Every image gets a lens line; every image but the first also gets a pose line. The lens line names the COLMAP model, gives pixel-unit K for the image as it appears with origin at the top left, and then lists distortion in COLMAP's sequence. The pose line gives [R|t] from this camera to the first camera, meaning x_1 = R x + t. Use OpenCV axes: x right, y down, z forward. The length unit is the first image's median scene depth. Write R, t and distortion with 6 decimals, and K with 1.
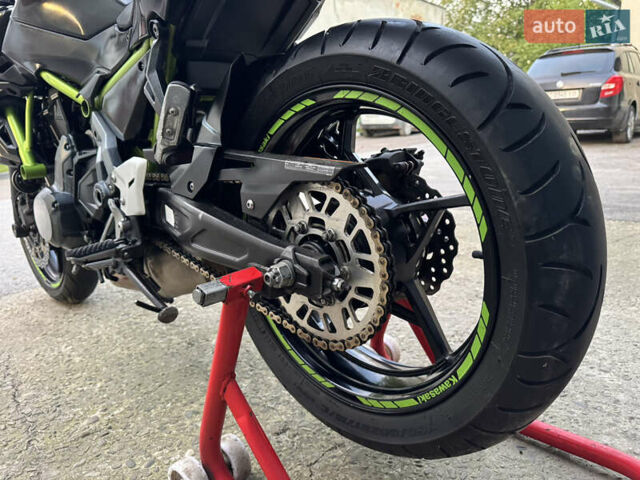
lens RADIAL K [[456.2, 0, 320.1], [0, 456.2, 238.5], [0, 0, 1]] dist [0.069953, -0.087514]
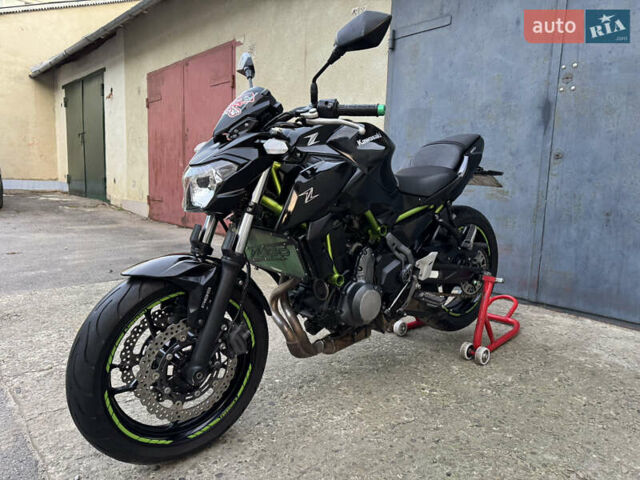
lens RADIAL K [[456.2, 0, 320.1], [0, 456.2, 238.5], [0, 0, 1]] dist [0.069953, -0.087514]
pose [[0.105150, -0.089763, 0.990397, -2.589352], [0.197880, 0.977891, 0.067621, -0.484225], [-0.974570, 0.188869, 0.120588, 1.206942]]
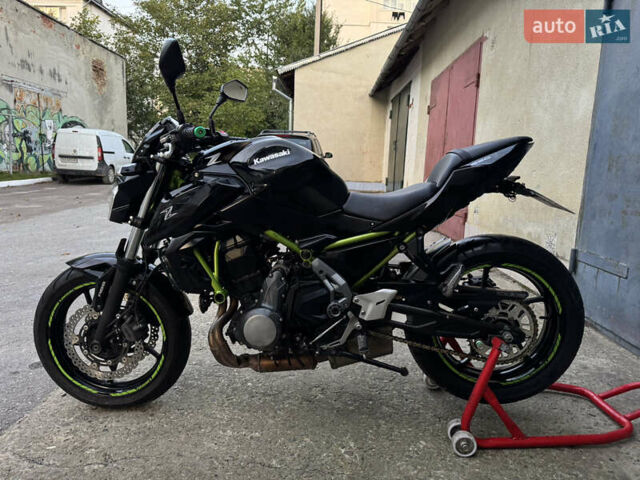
lens RADIAL K [[456.2, 0, 320.1], [0, 456.2, 238.5], [0, 0, 1]] dist [0.069953, -0.087514]
pose [[0.763197, -0.041399, 0.644838, -1.711390], [0.095681, 0.994185, -0.049416, -0.299240], [-0.639042, 0.099413, 0.762720, -0.245517]]
